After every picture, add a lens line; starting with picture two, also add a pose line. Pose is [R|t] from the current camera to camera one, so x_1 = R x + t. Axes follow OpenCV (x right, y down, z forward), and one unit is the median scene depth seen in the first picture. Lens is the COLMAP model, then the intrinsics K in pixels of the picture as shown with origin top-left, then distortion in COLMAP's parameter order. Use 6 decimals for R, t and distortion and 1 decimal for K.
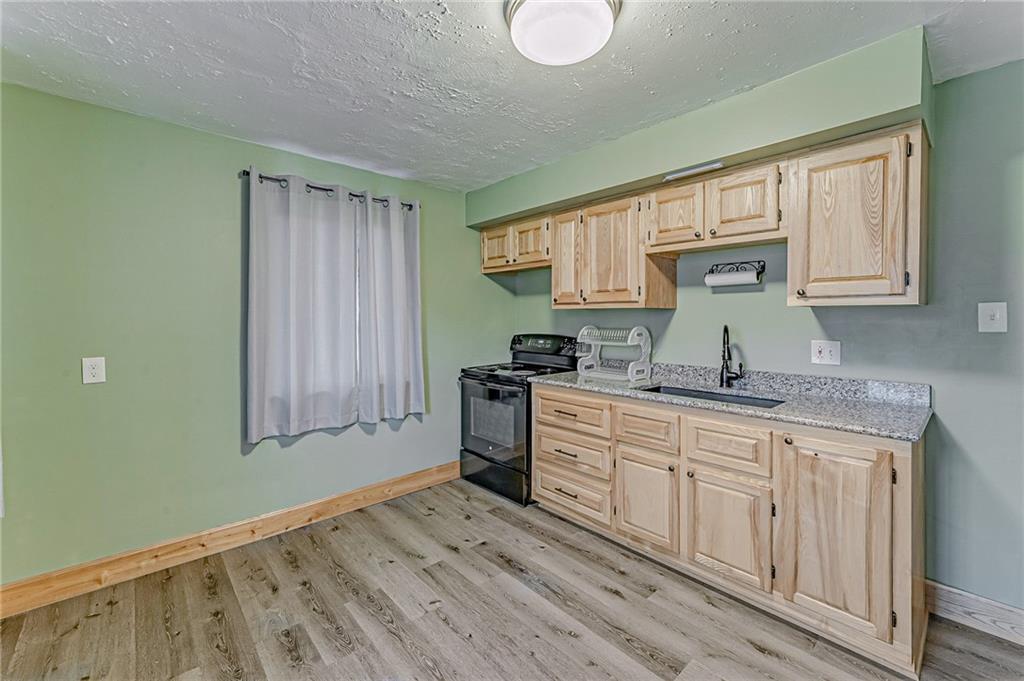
lens RADIAL K [[420.0, 0, 498.4], [0, 420.0, 316.2], [0, 0, 1]] dist [-0.002535, 0.001375]
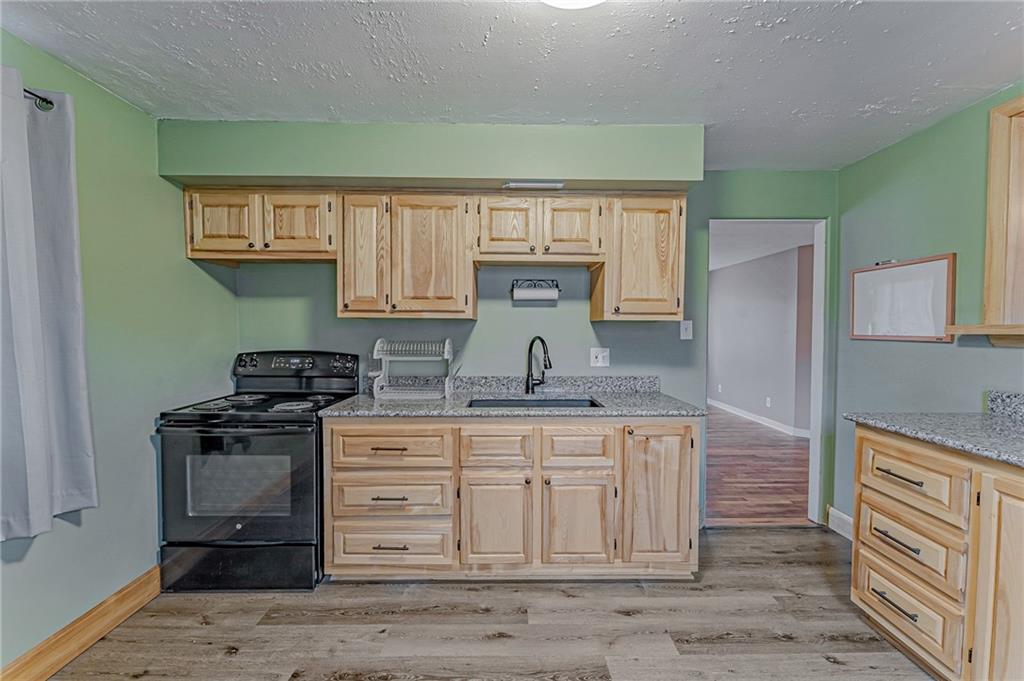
lens RADIAL K [[420.0, 0, 510.0], [0, 420.0, 337.3], [0, 0, 1]] dist [-0.002535, 0.001375]
pose [[0.649516, -0.011819, 0.760256, -0.315949], [-0.006948, 0.999745, 0.021478, 0.001079], [-0.760316, -0.019233, 0.649268, 0.340950]]
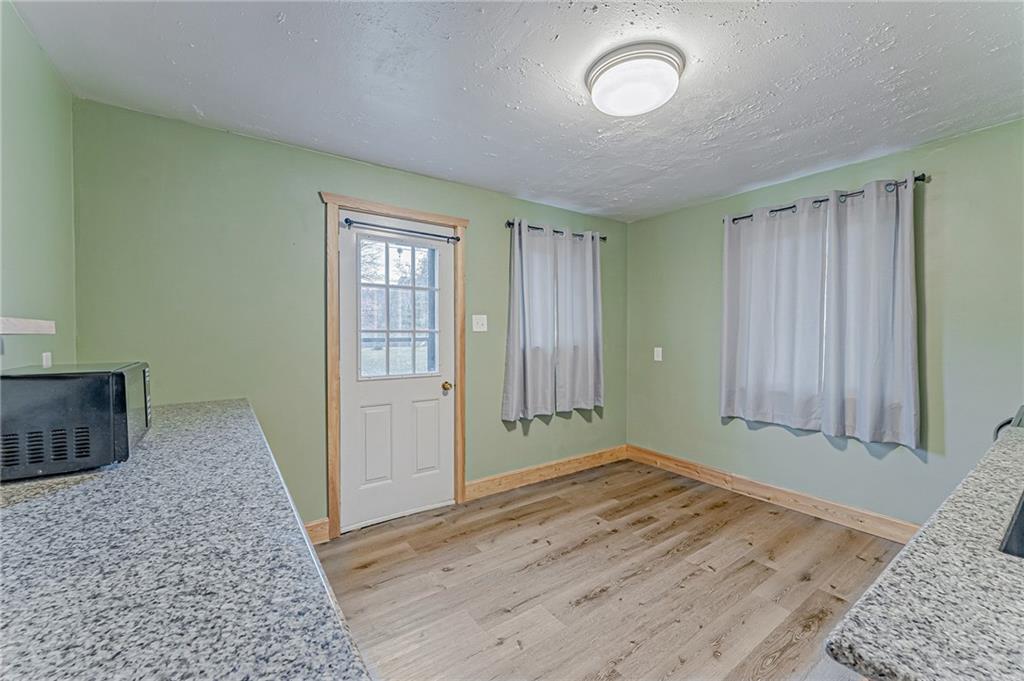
lens RADIAL K [[420.0, 0, 526.7], [0, 420.0, 330.3], [0, 0, 1]] dist [-0.002535, 0.001375]
pose [[-0.081474, 0.004943, -0.996663, 0.840397], [0.011667, 0.999924, 0.004005, 0.004196], [0.996607, -0.011302, -0.081525, 0.467619]]
